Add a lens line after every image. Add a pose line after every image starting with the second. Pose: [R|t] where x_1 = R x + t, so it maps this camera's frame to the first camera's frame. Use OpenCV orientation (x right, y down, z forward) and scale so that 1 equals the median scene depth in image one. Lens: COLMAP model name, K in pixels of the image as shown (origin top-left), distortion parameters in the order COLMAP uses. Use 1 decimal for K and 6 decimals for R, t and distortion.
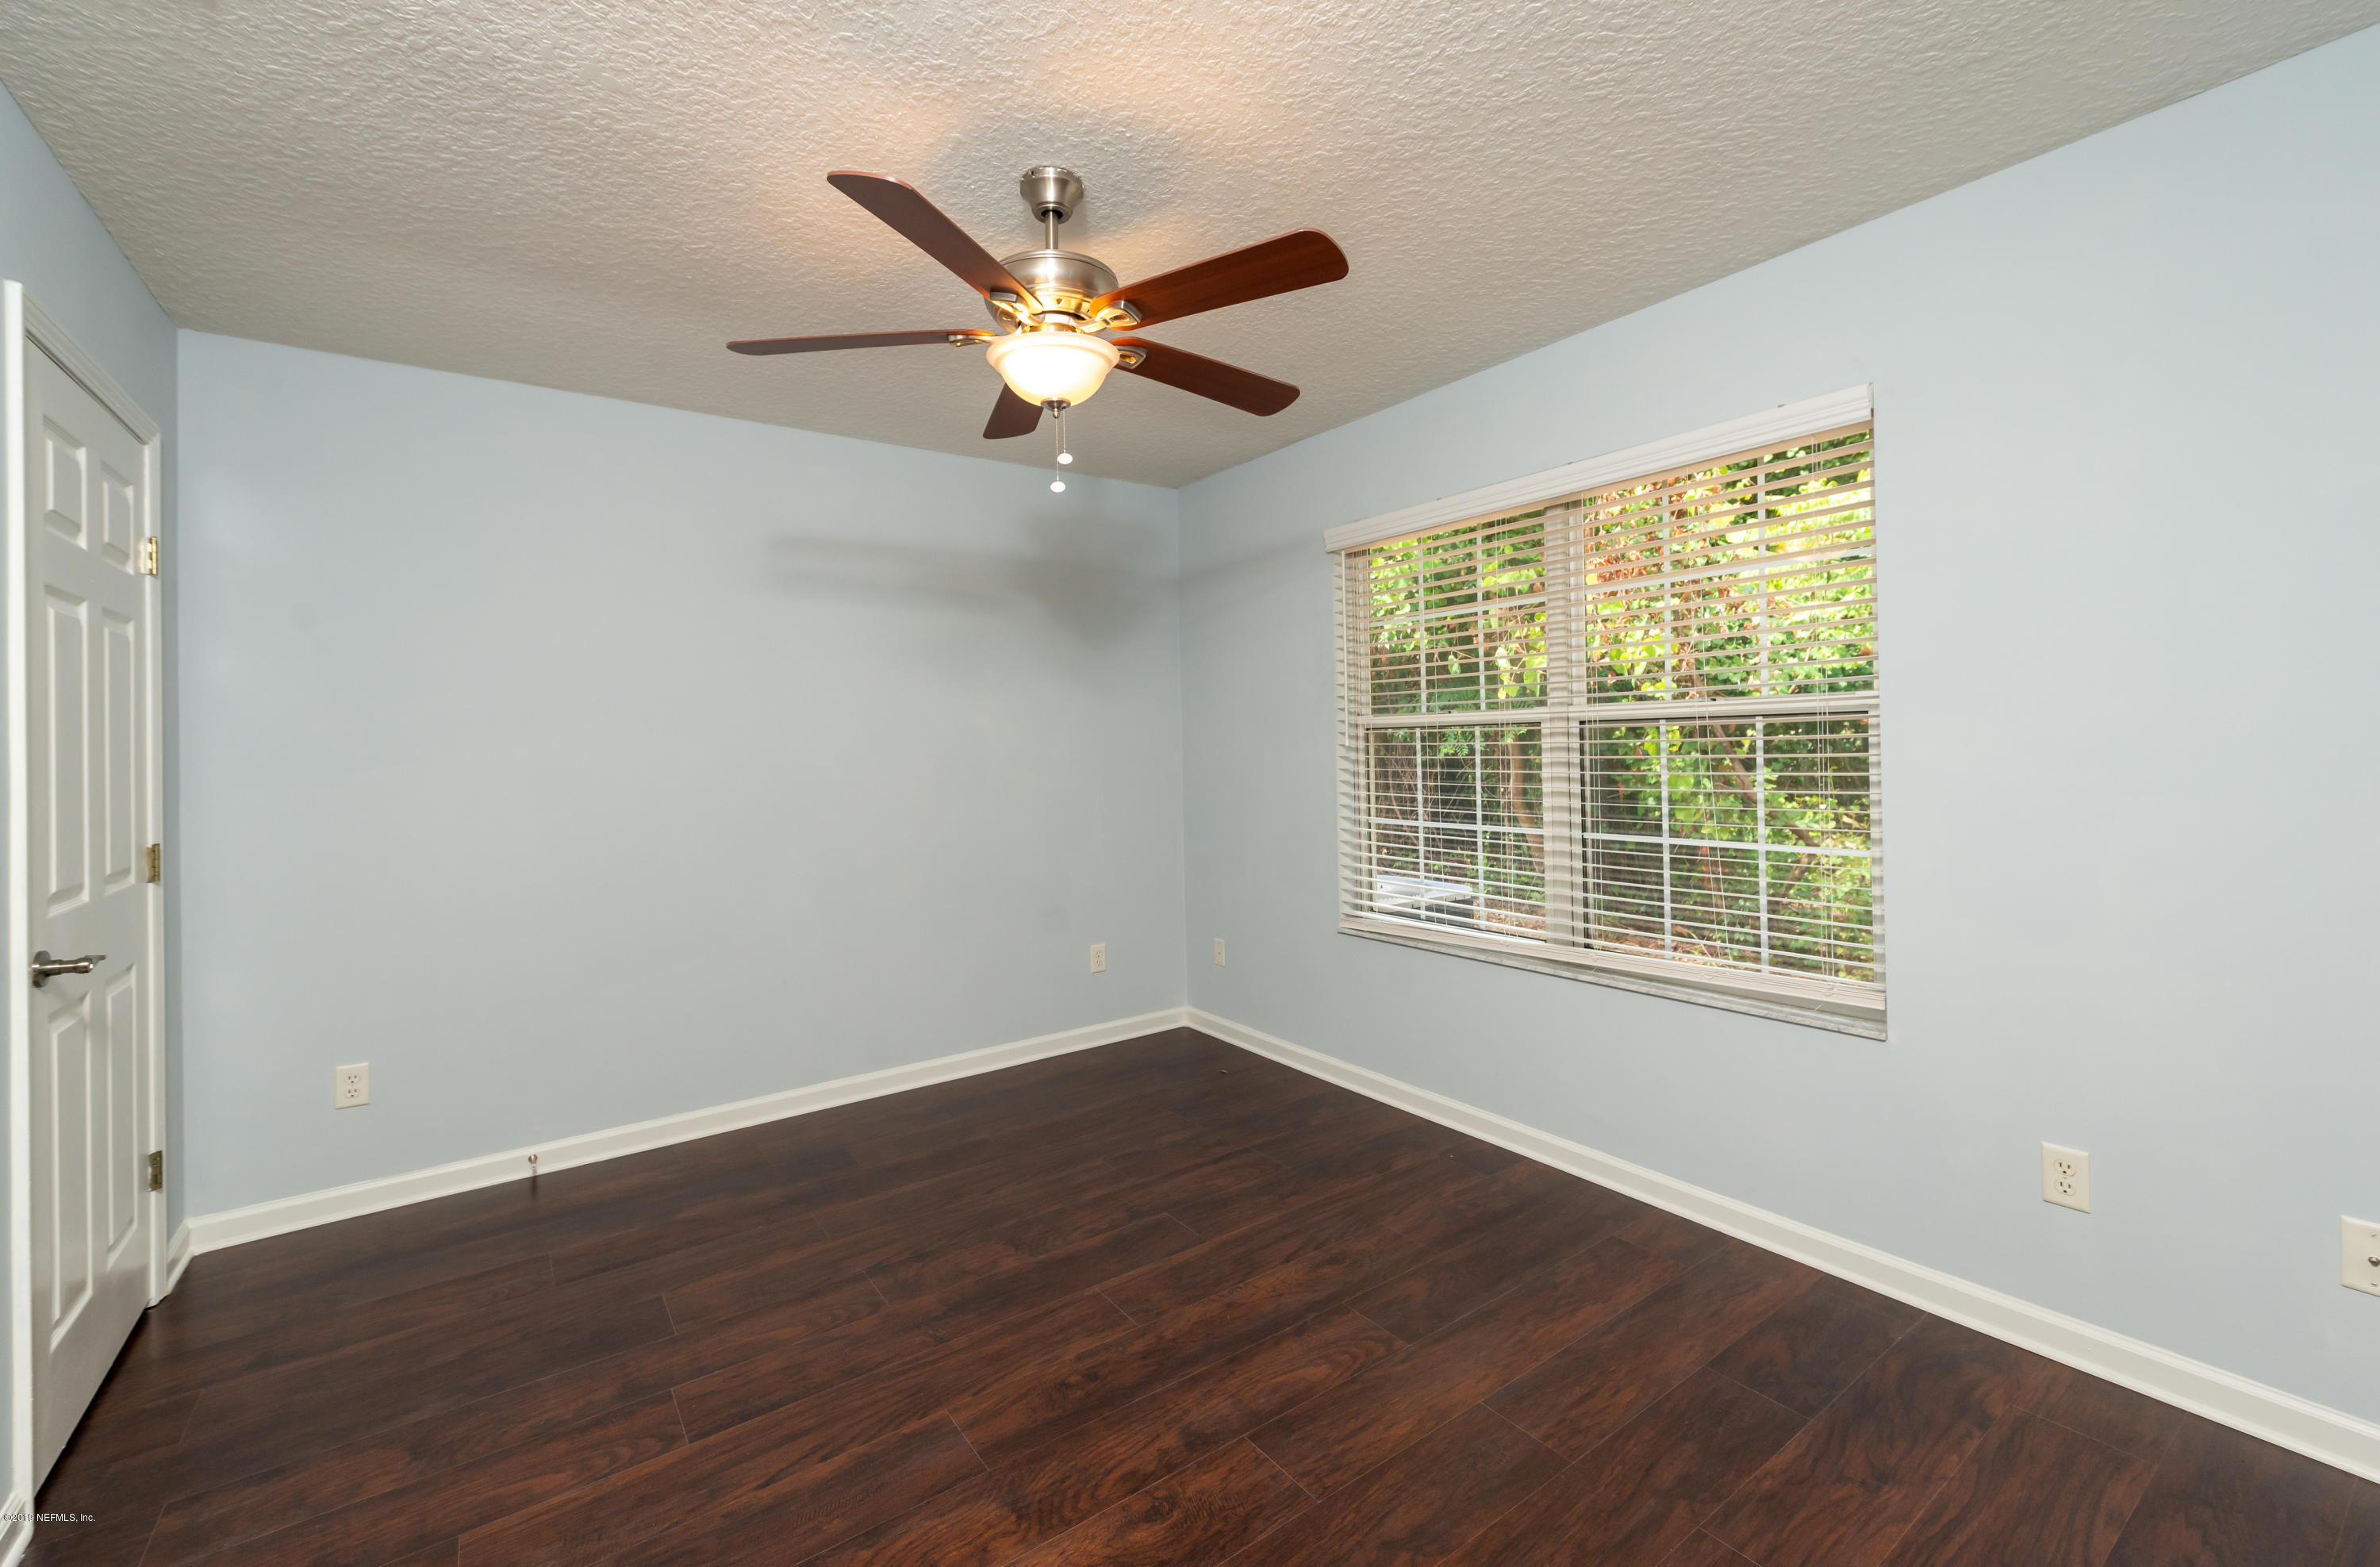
lens RADIAL K [[991.2, 0, 1190.0], [0, 991.2, 783.5], [0, 0, 1]] dist [0.009907, -0.000225]
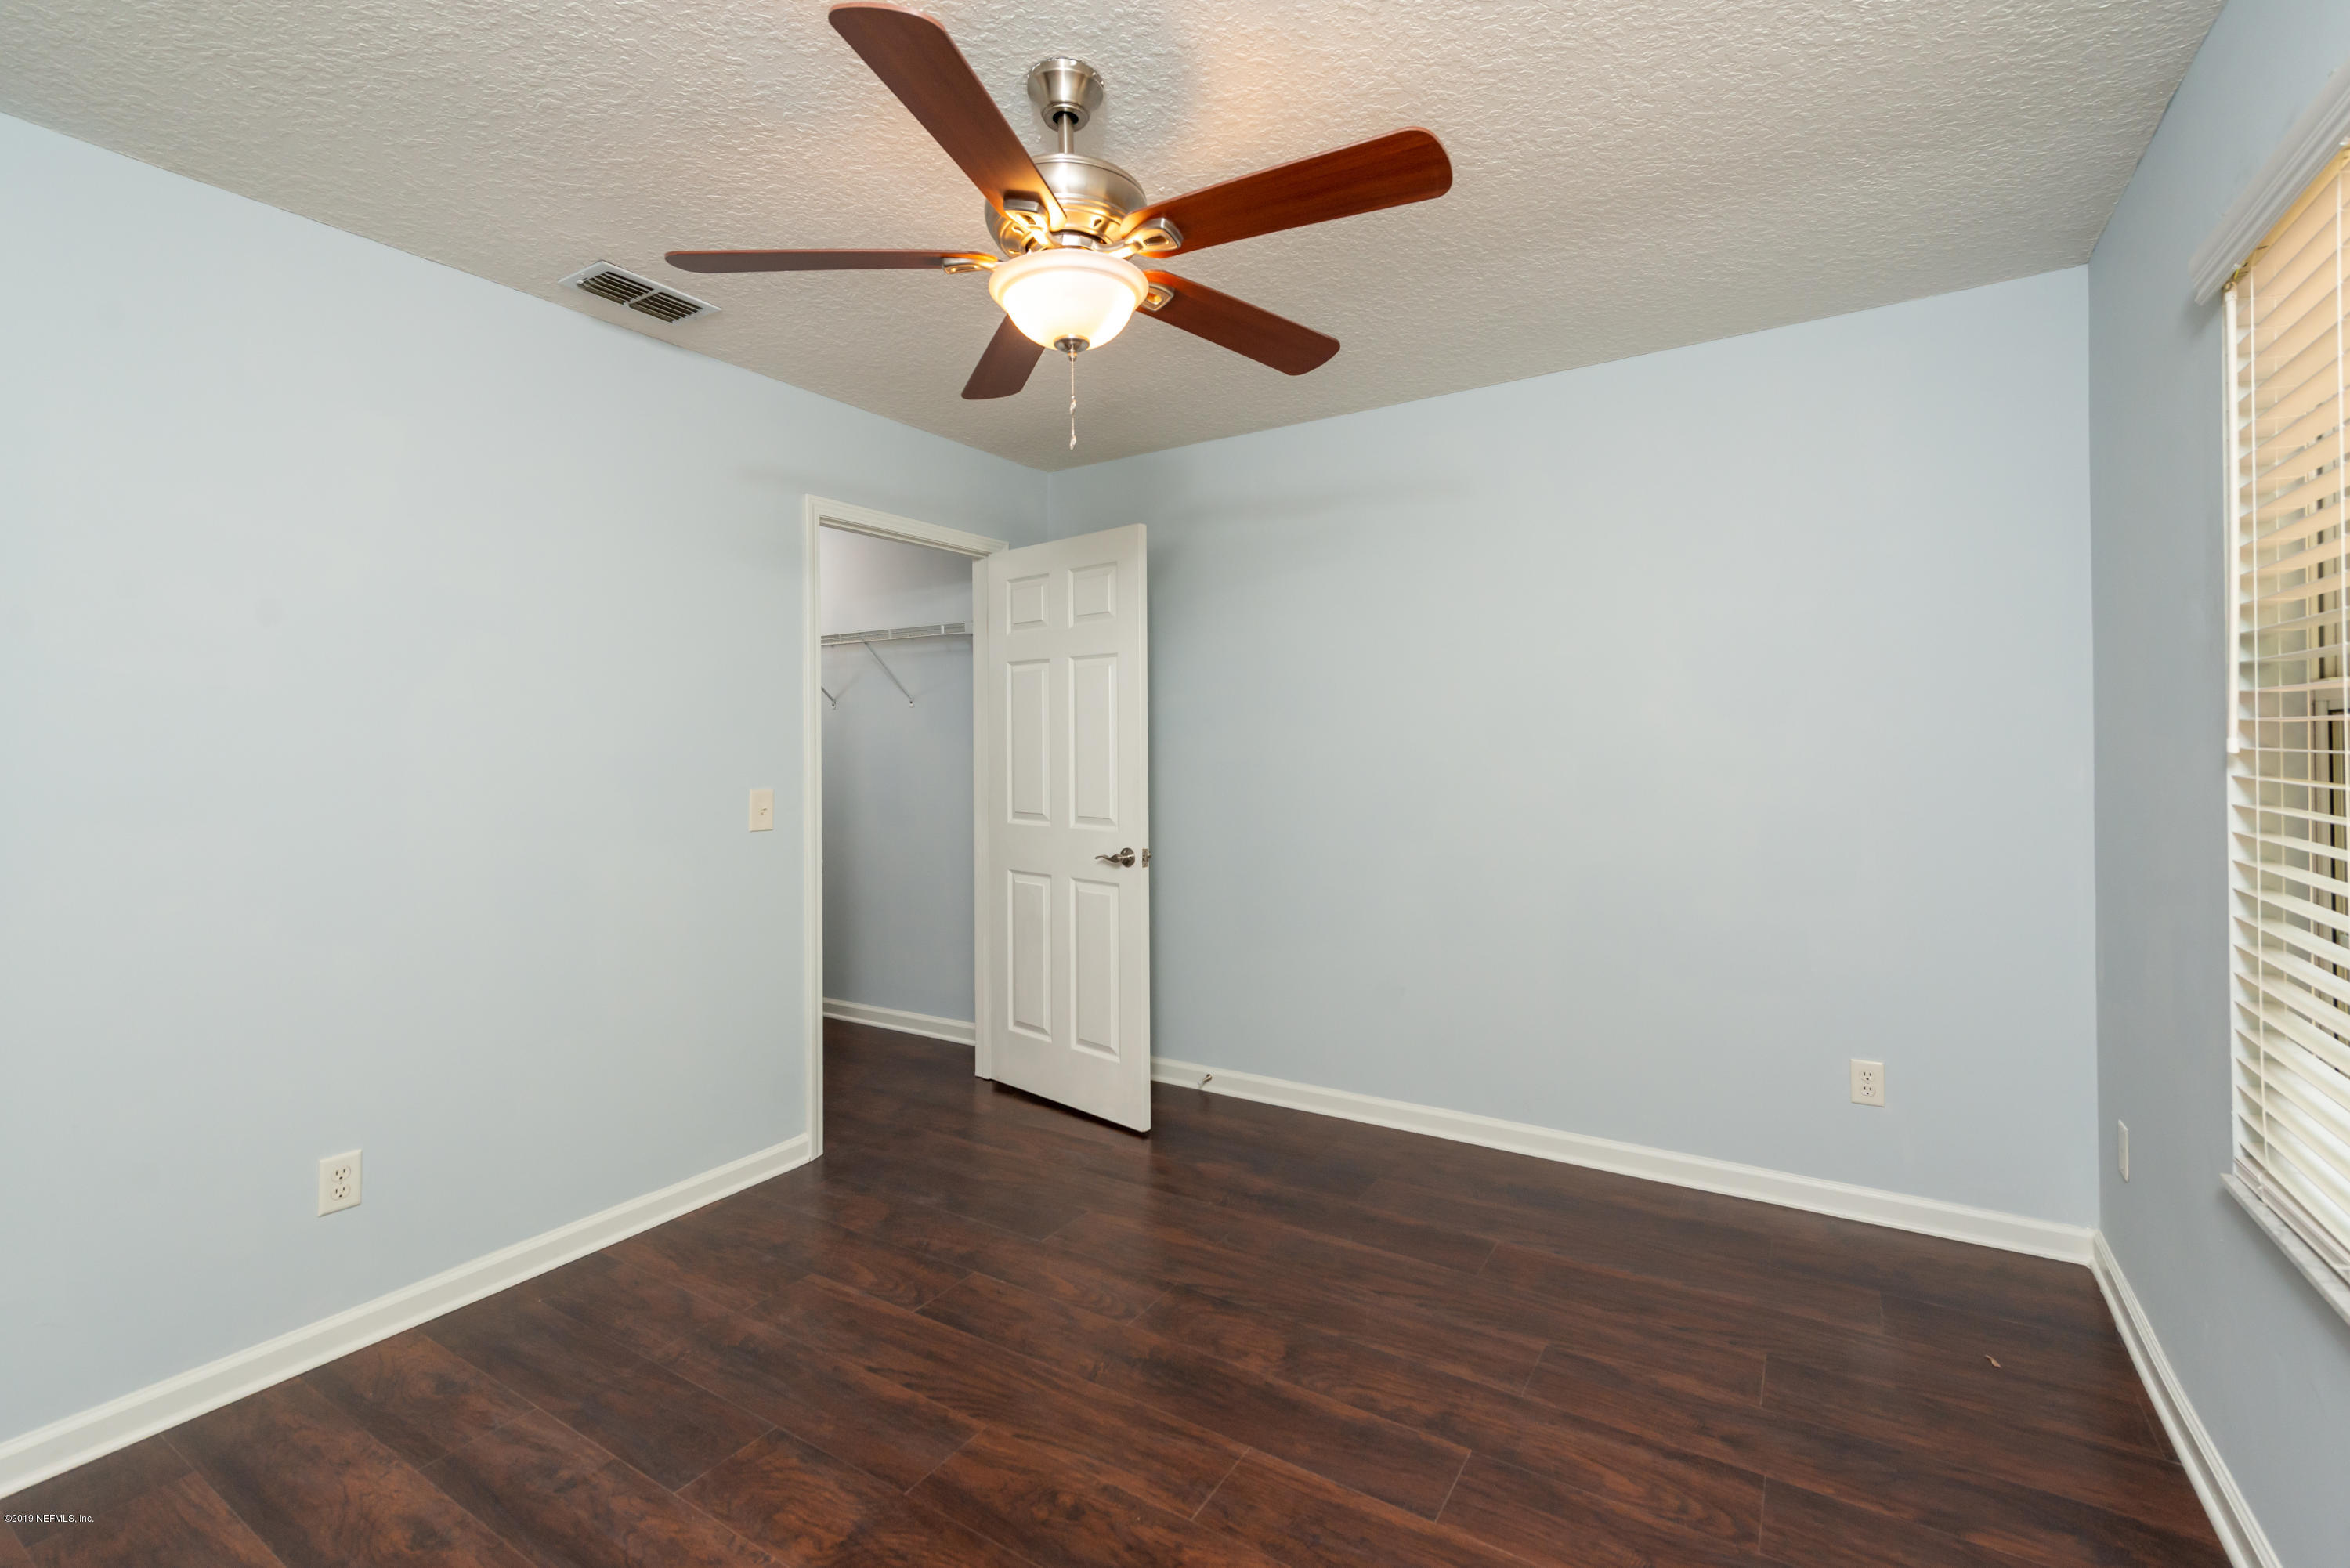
lens RADIAL K [[1022.8, 0, 1182.3], [0, 1022.8, 732.7], [0, 0, 1]] dist [0.014164, -0.000487]
pose [[0.379530, 0.004825, -0.925167, 0.701663], [-0.035578, 0.999323, -0.009384, -0.039877], [0.924495, 0.036477, 0.379445, 0.720584]]
